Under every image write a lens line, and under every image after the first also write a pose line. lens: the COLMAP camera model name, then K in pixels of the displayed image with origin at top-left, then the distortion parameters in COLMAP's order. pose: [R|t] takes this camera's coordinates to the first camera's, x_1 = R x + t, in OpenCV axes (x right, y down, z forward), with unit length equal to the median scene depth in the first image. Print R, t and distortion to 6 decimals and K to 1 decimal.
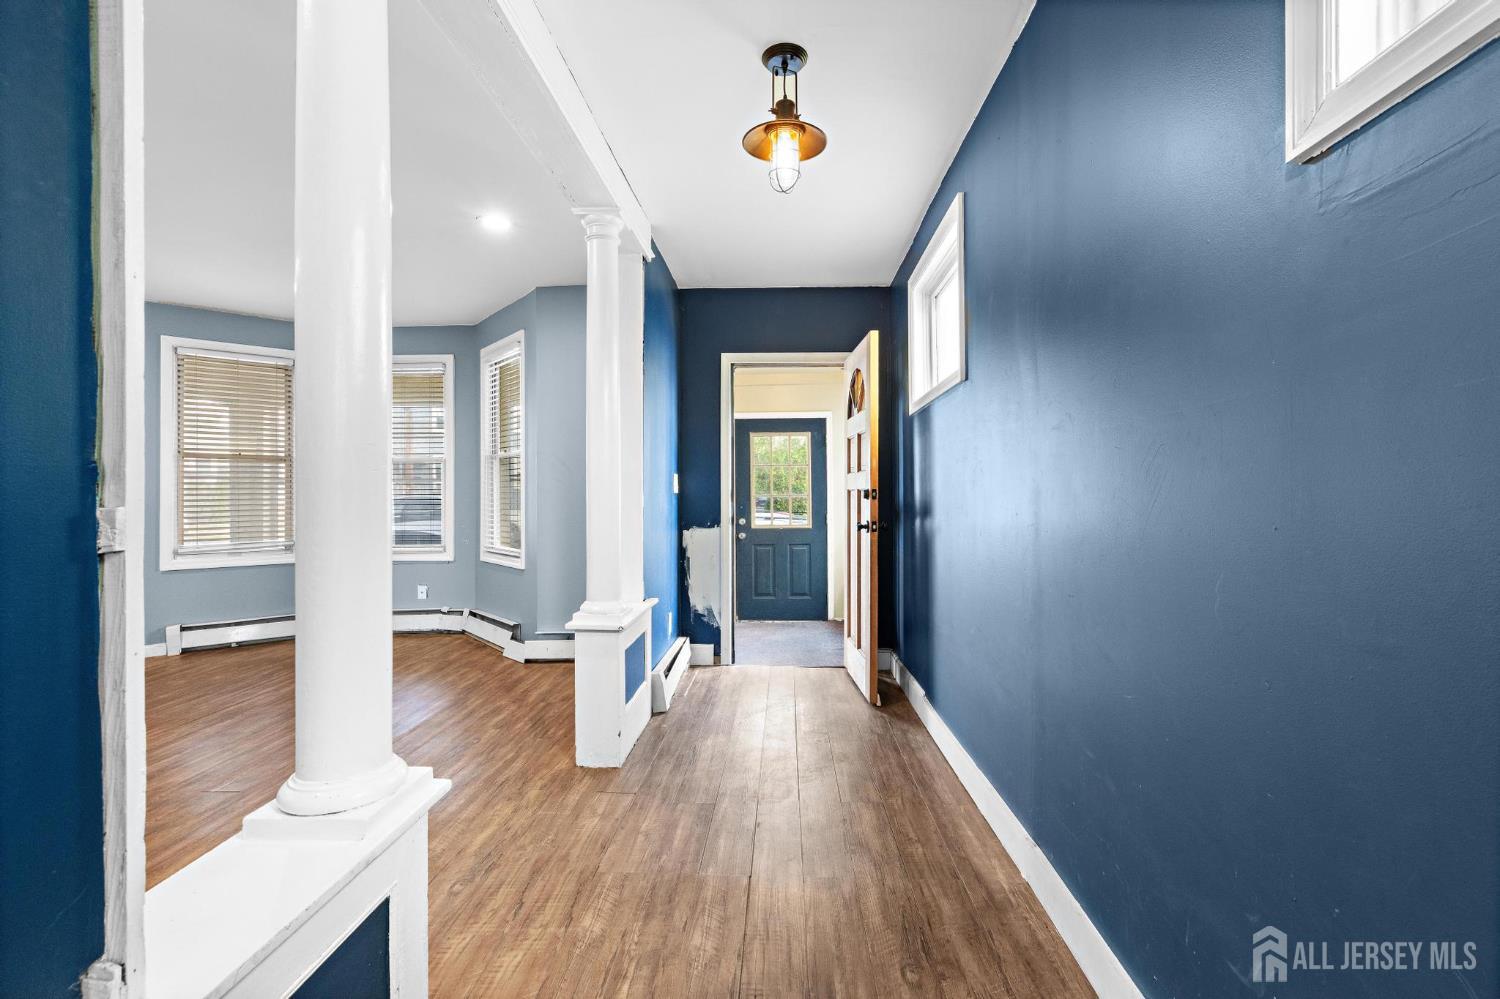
lens RADIAL K [[650.7, 0, 756.7], [0, 650.7, 498.6], [0, 0, 1]] dist [-0.000633, 0.000195]
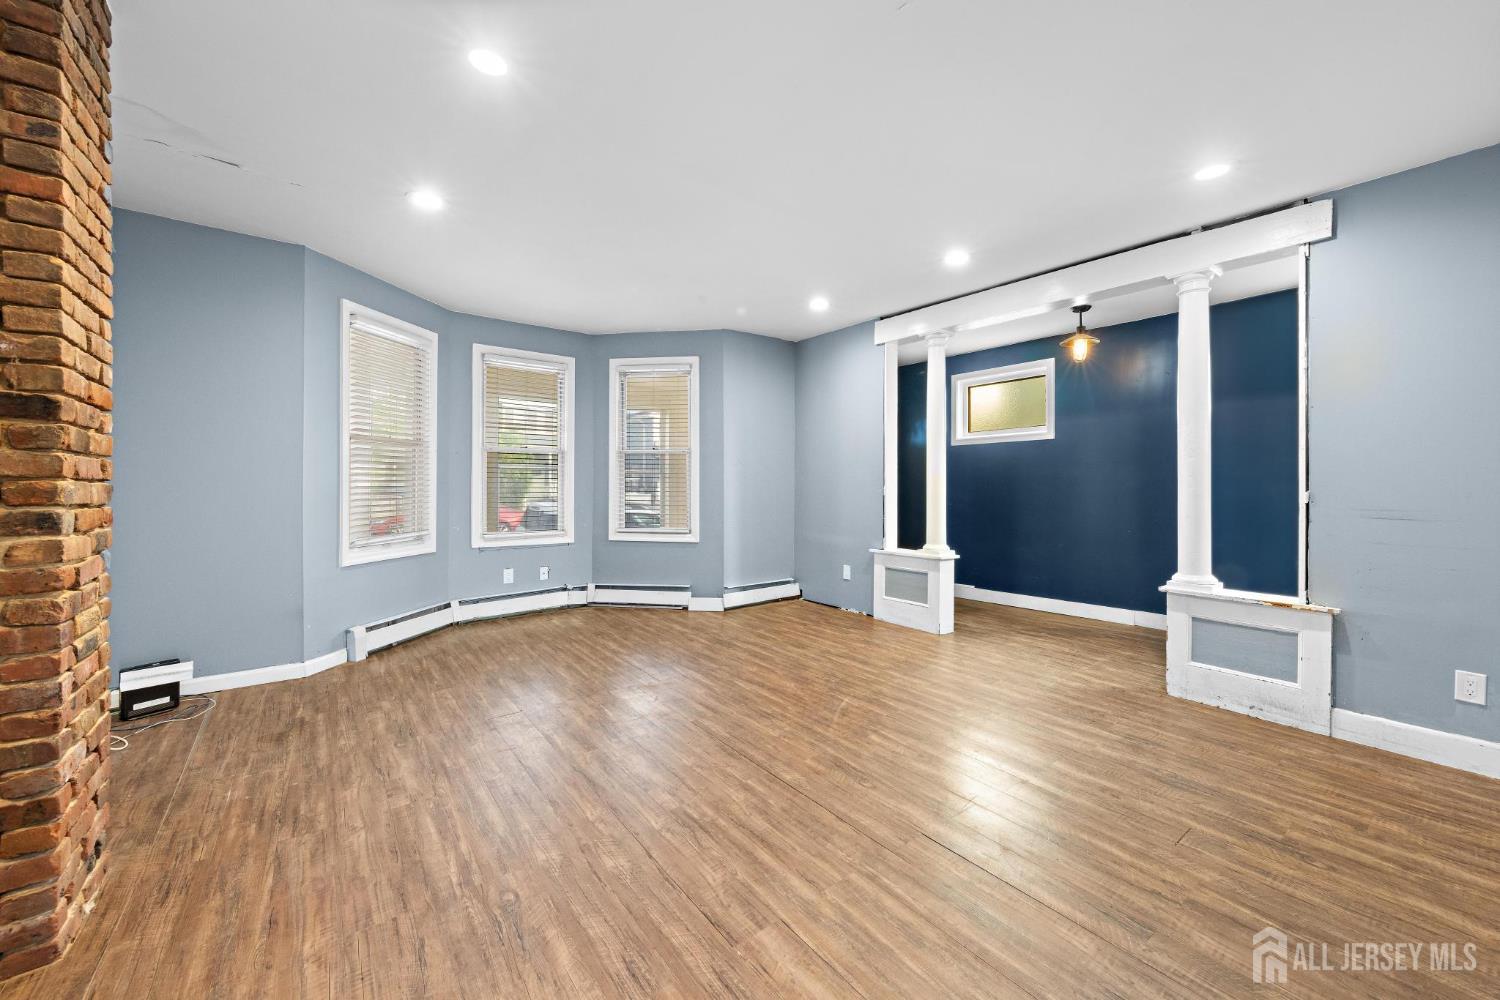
lens RADIAL K [[575.8, 0, 753.4], [0, 575.8, 487.8], [0, 0, 1]] dist [0.007701, -0.000500]
pose [[0.773934, 0.007124, 0.633226, -0.865780], [-0.006703, 0.999973, -0.003058, 0.002215], [-0.633230, -0.001878, 0.773961, 0.036022]]
